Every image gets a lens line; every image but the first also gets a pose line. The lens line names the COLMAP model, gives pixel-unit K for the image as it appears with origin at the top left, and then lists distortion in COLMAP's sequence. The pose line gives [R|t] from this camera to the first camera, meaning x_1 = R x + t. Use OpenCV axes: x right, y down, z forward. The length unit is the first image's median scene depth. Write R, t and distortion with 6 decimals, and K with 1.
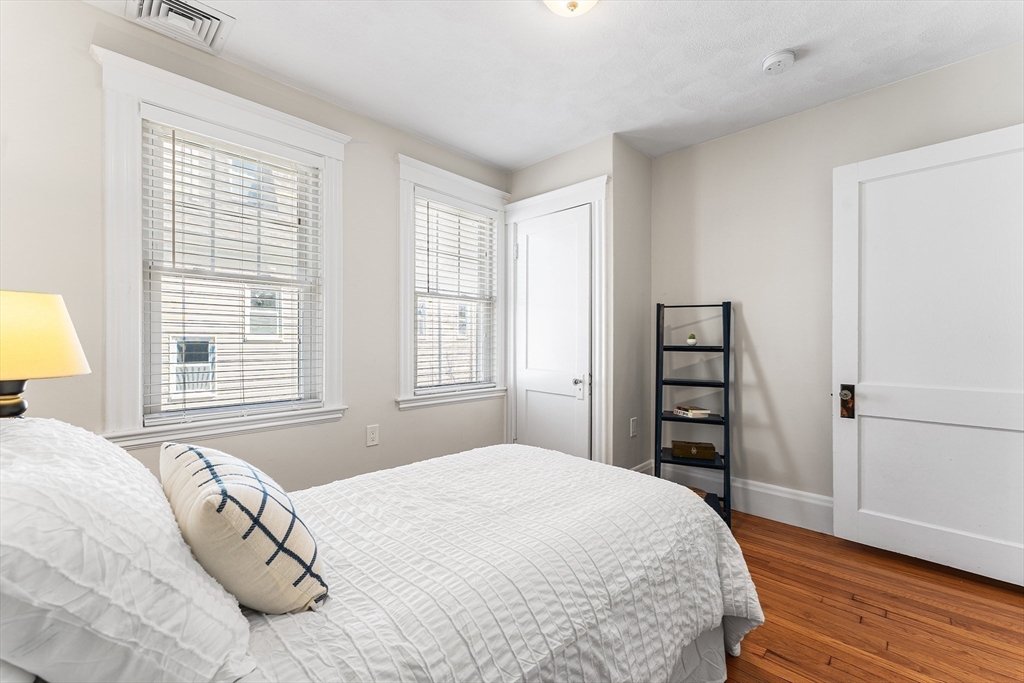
lens RADIAL K [[419.6, 0, 514.0], [0, 419.6, 349.6], [0, 0, 1]] dist [0.001599, 0.000048]
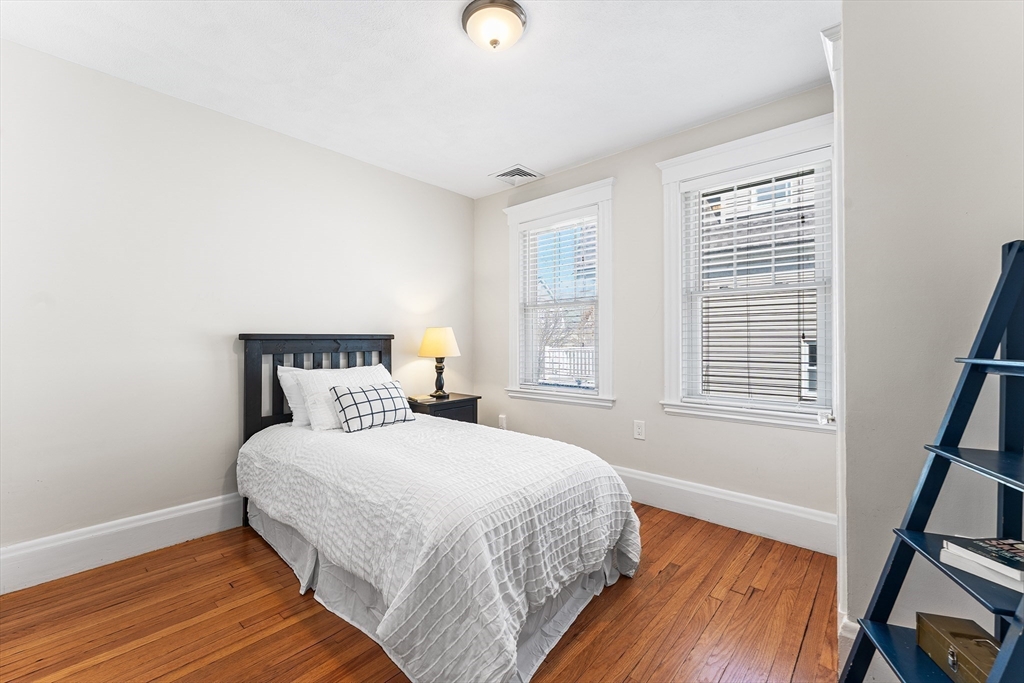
lens RADIAL K [[427.9, 0, 498.5], [0, 427.9, 337.8], [0, 0, 1]] dist [0.002202, 0.000189]
pose [[0.022087, -0.007919, -0.999725, 1.160532], [-0.023080, 0.999698, -0.008429, -0.029542], [0.999490, 0.023260, 0.021898, 0.899217]]
